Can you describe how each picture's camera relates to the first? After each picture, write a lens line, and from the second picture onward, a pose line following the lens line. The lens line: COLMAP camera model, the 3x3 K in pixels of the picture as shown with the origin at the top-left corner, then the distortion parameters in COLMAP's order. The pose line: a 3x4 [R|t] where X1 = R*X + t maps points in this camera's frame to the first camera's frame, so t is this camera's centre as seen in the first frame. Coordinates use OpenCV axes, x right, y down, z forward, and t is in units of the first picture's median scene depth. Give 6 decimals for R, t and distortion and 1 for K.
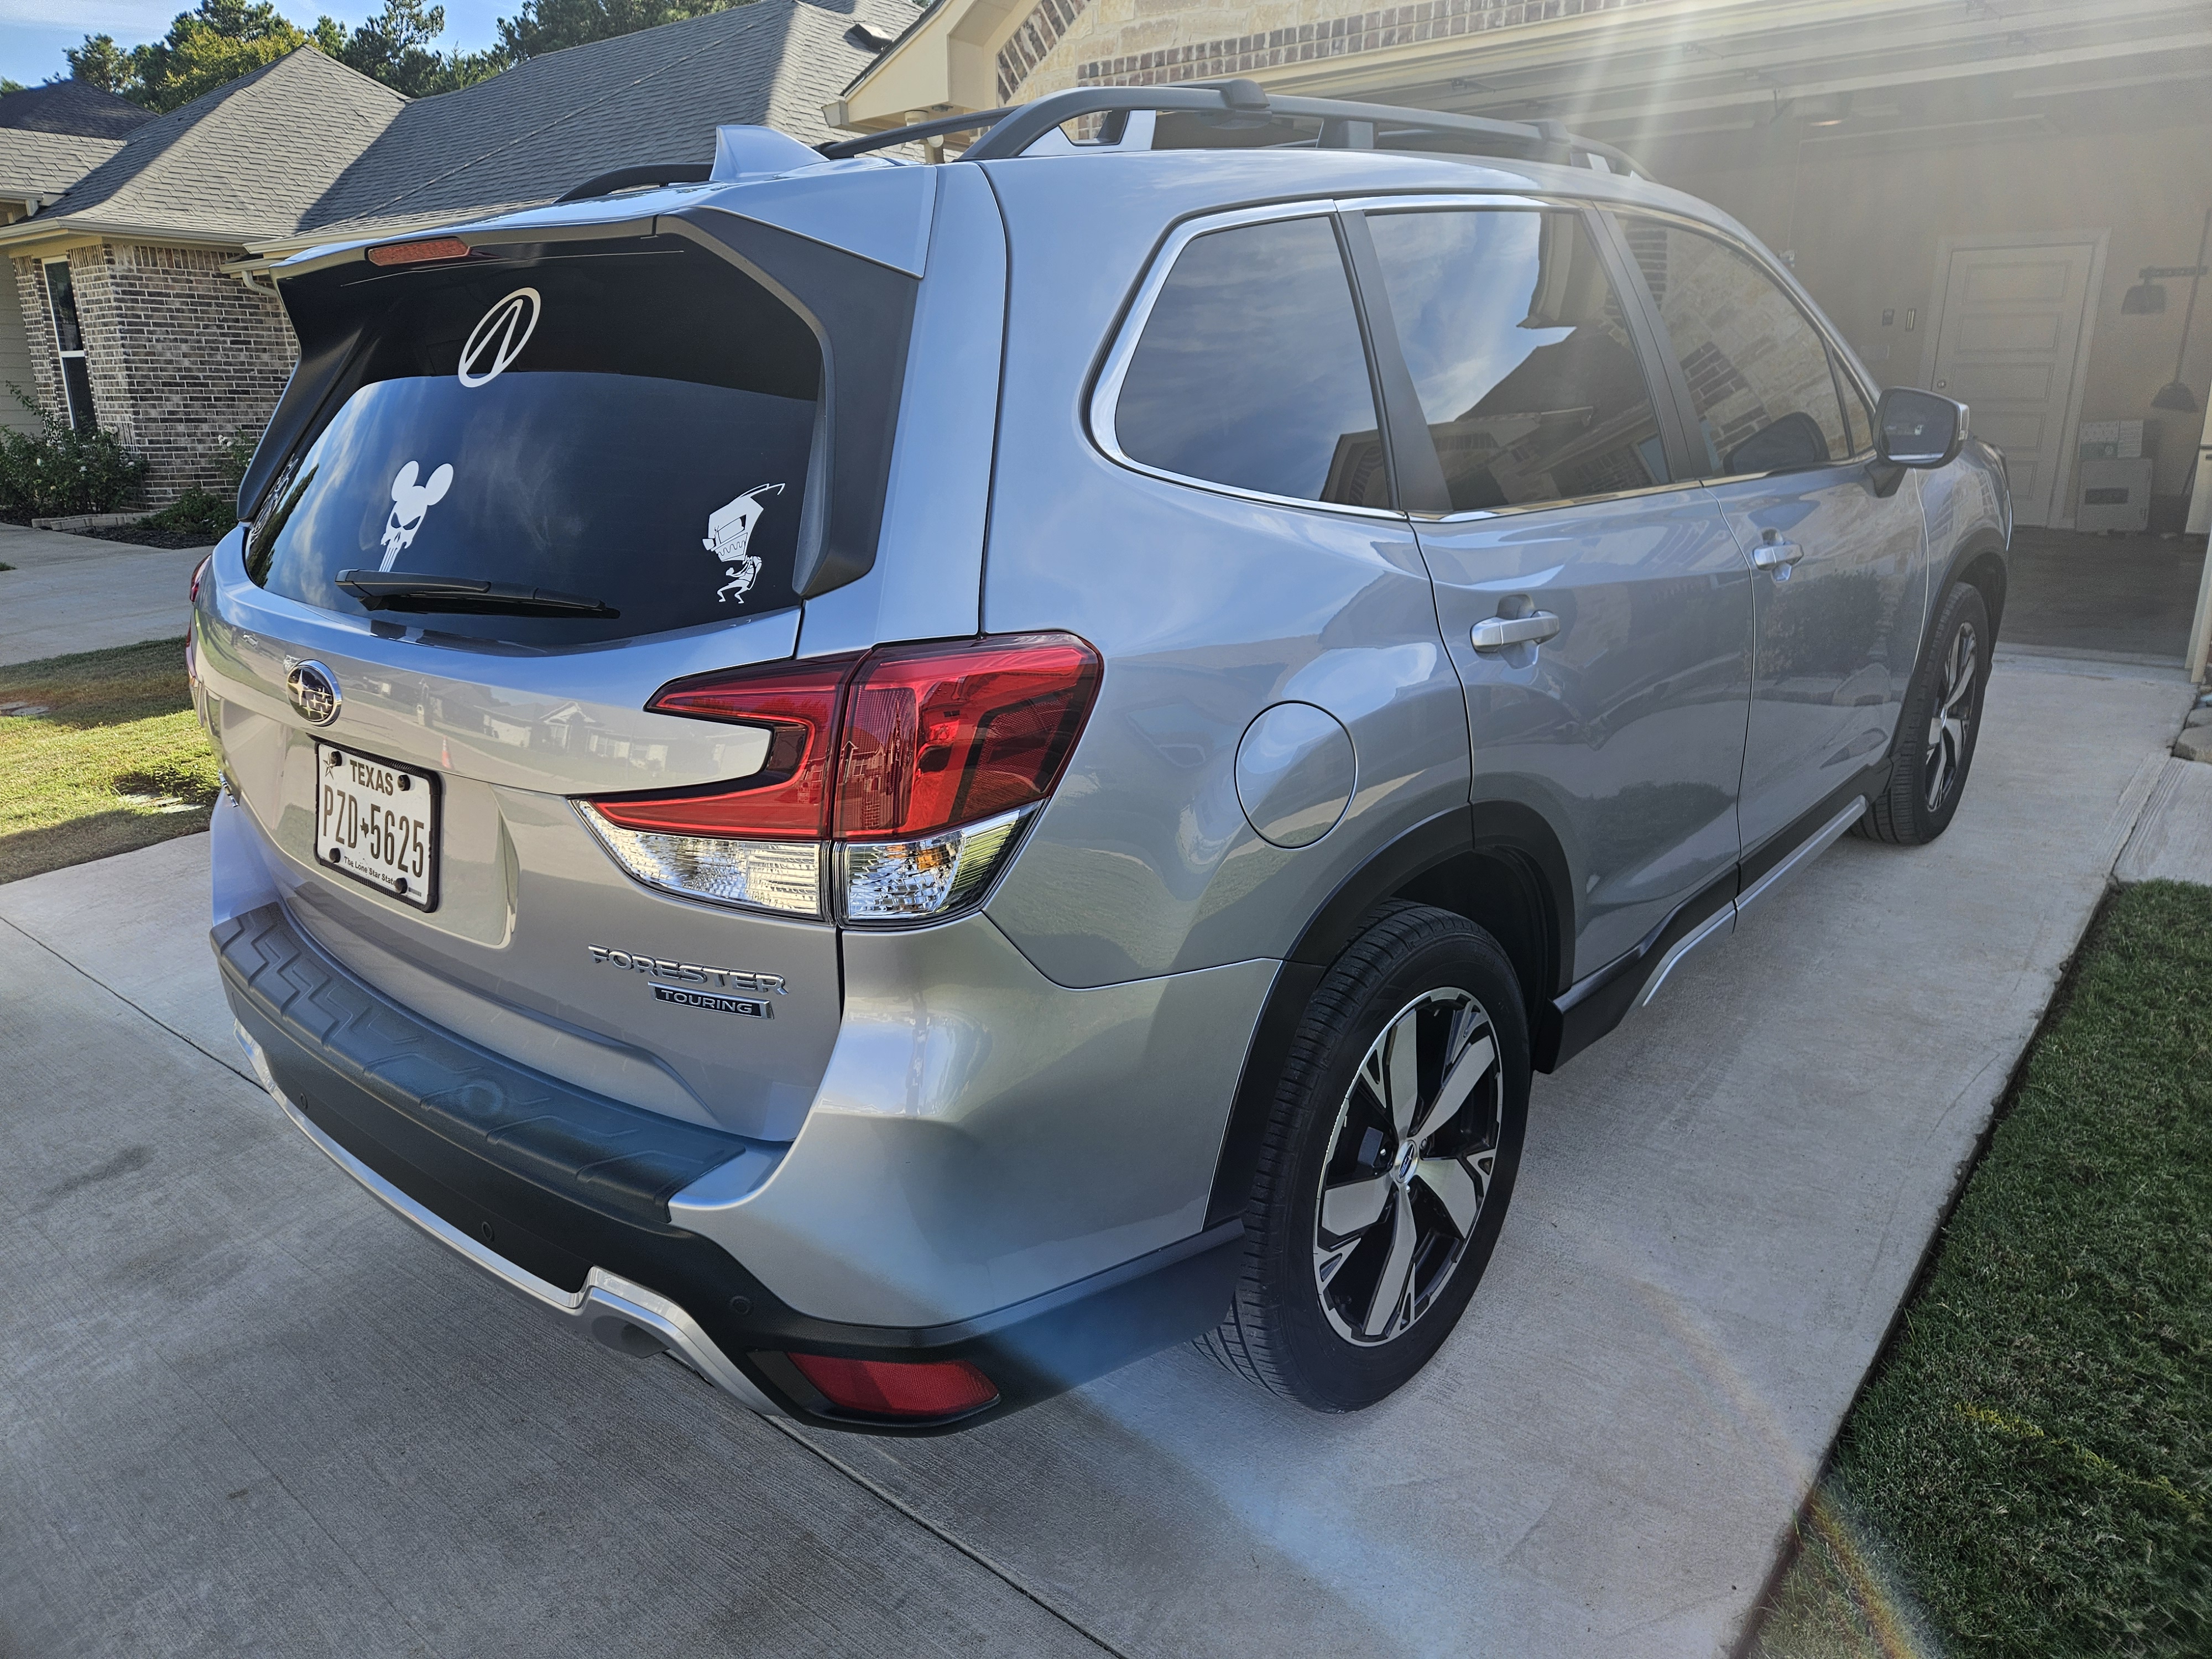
lens RADIAL K [[1472.5, 0, 1106.0], [0, 1472.5, 829.5], [0, 0, 1]] dist [0.075860, -0.072521]
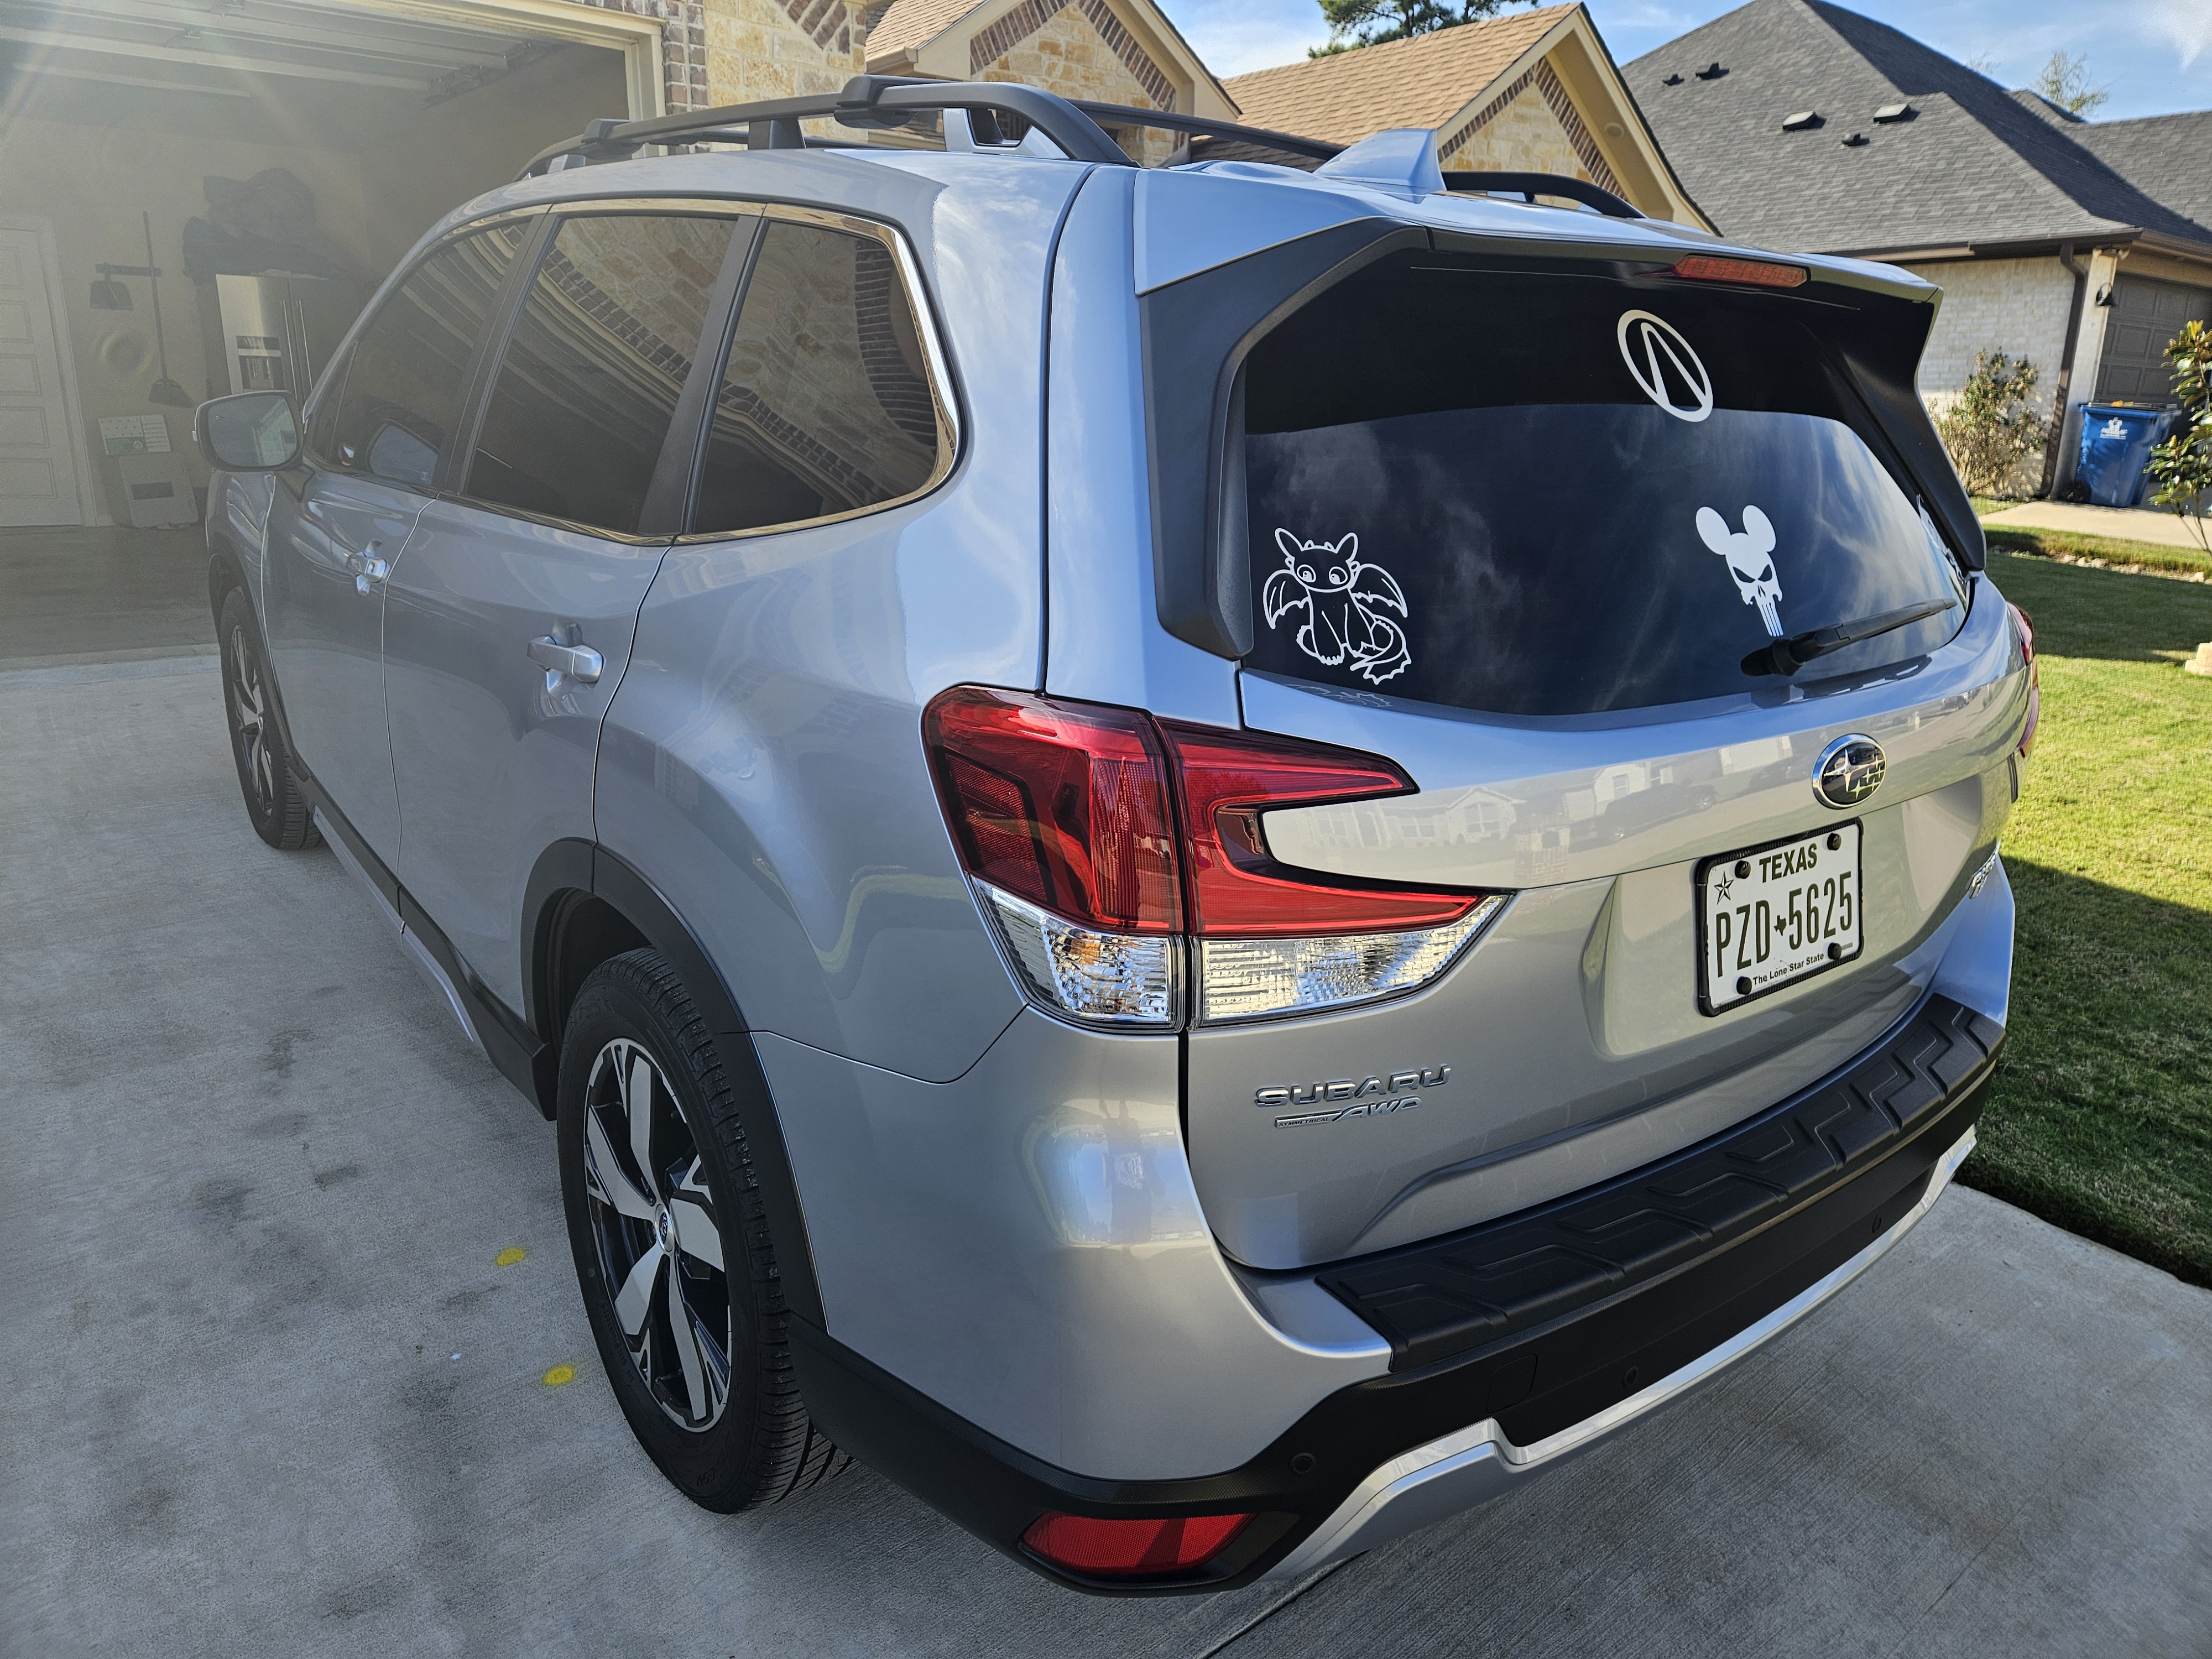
lens RADIAL K [[1472.5, 0, 1106.0], [0, 1472.5, 829.5], [0, 0, 1]] dist [0.075860, -0.072521]
pose [[0.196146, -0.264351, 0.944270, -1.341680], [0.257369, 0.943094, 0.210560, -0.329178], [-0.946197, 0.201725, 0.253020, 1.107595]]
